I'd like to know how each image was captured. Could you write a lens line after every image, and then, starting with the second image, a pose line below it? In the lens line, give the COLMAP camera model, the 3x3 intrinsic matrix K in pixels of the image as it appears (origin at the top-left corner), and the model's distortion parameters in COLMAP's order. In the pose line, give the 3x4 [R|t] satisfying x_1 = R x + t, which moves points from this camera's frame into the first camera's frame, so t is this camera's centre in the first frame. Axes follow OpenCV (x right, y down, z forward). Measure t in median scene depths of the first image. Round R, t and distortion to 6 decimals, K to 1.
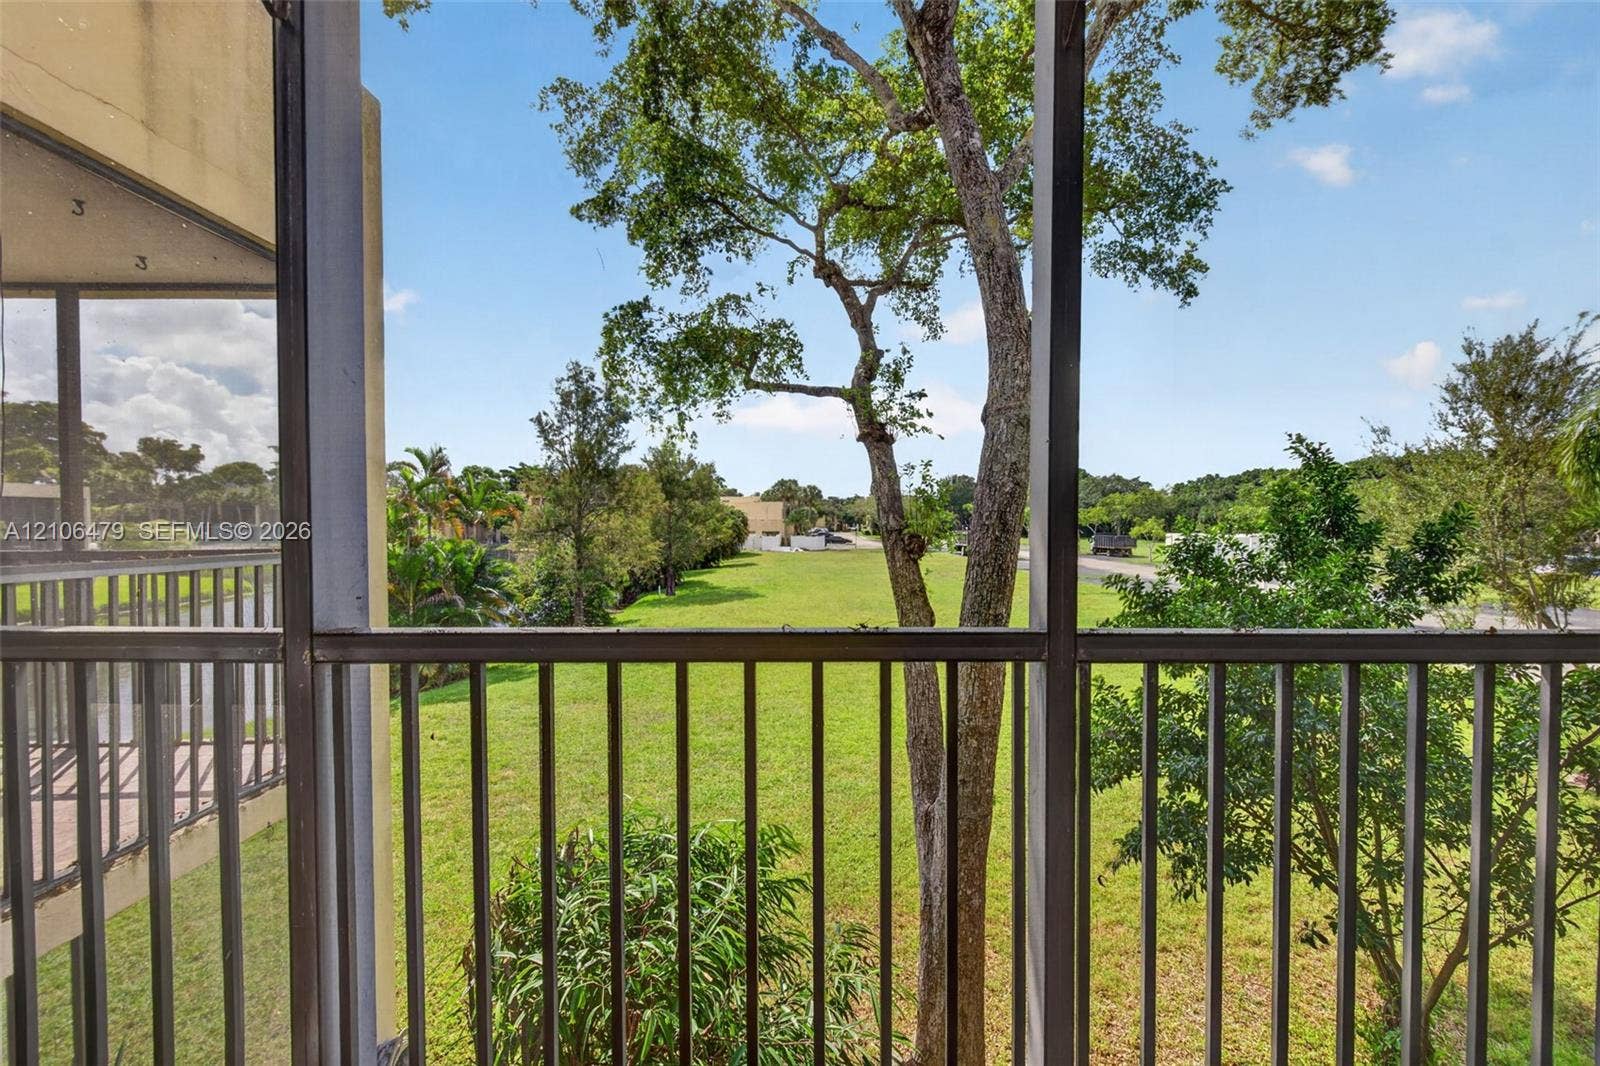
lens RADIAL K [[734.1, 0, 807.4], [0, 734.1, 535.5], [0, 0, 1]] dist [0.015999, 0.001055]
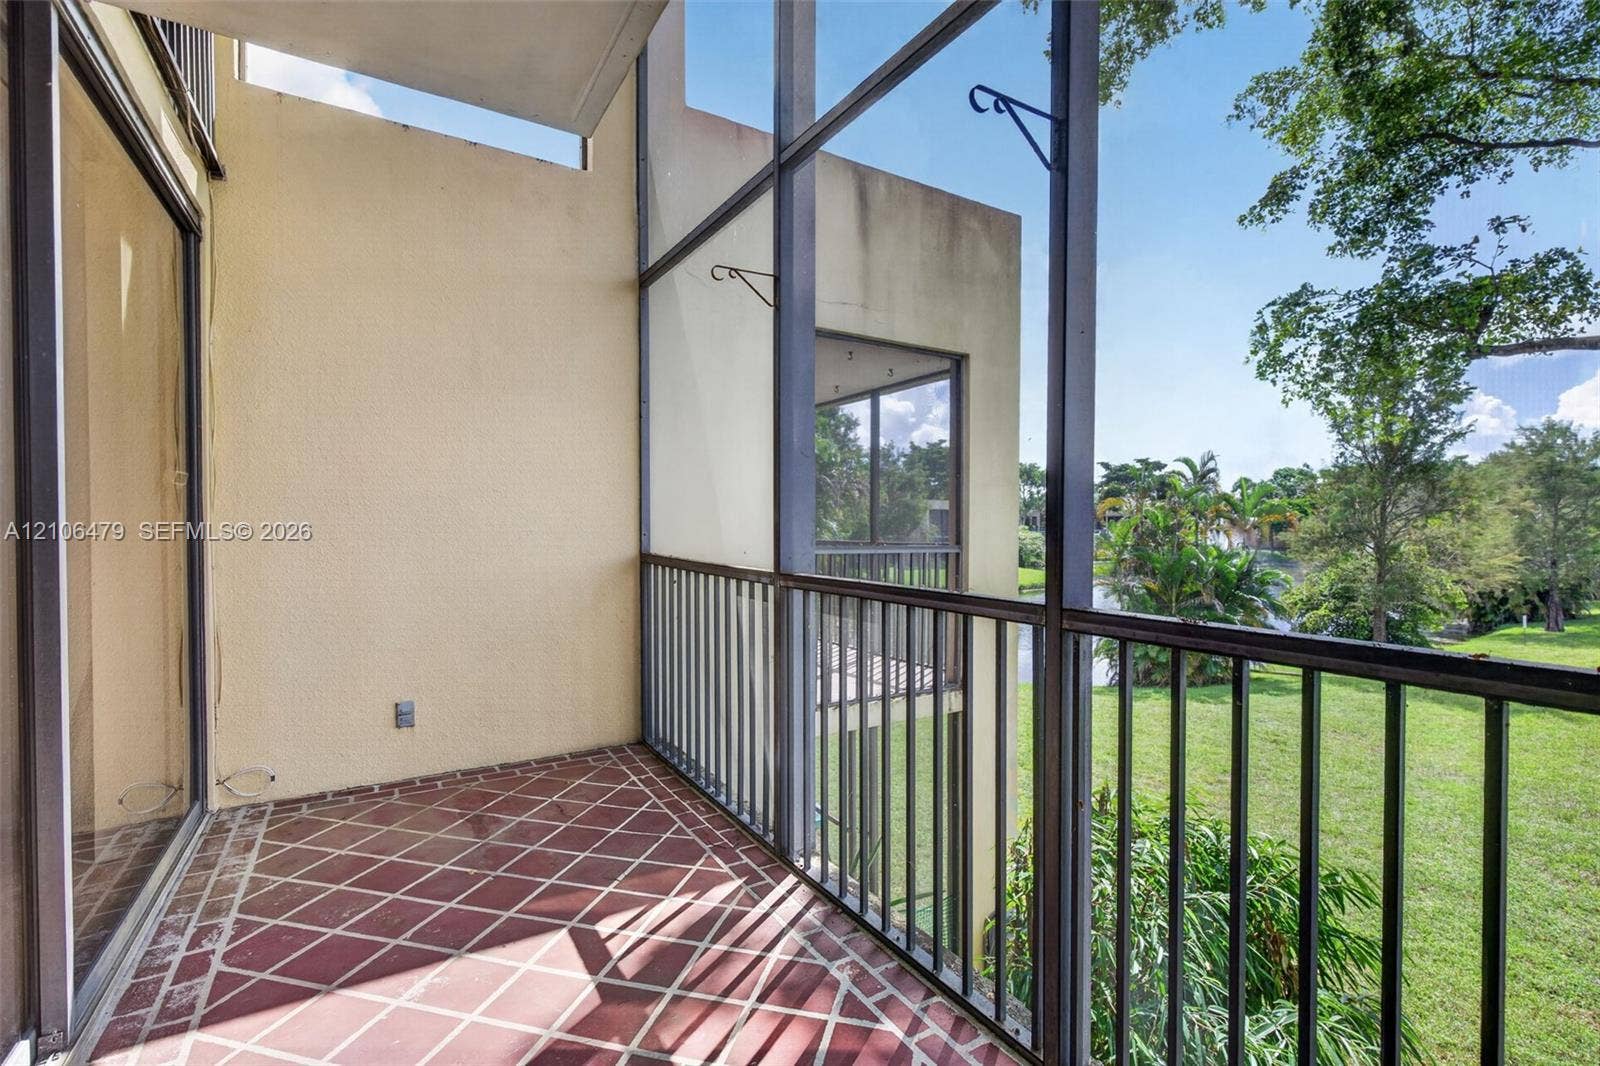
lens RADIAL K [[734.1, 0, 814.4], [0, 734.1, 531.4], [0, 0, 1]] dist [0.015999, 0.001055]
pose [[0.530410, 0.008946, -0.847694, 0.017945], [-0.020245, 0.999793, -0.002117, 0.000100], [0.847500, 0.018285, 0.530481, -0.001128]]
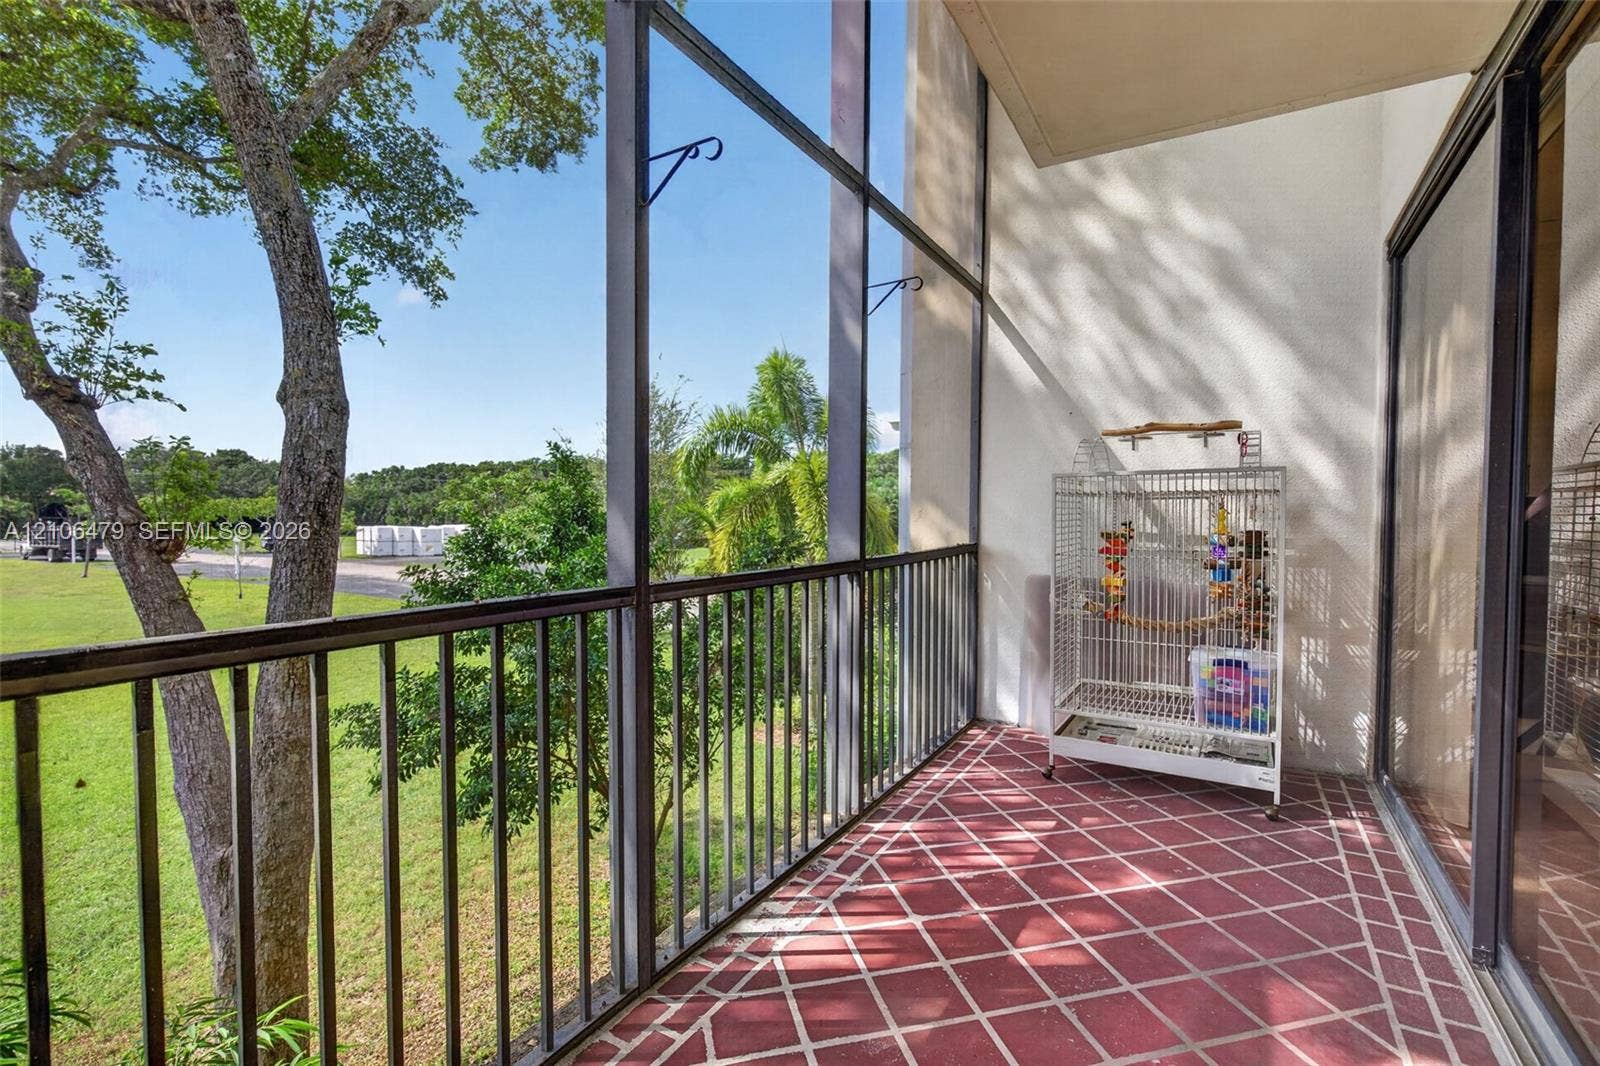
lens RADIAL K [[734.1, 0, 816.1], [0, 734.1, 535.4], [0, 0, 1]] dist [0.015999, 0.001055]
pose [[0.527801, -0.025926, 0.848972, -0.205799], [0.016518, 0.999658, 0.020259, 0.000069], [-0.849207, 0.003331, 0.528049, -0.027117]]
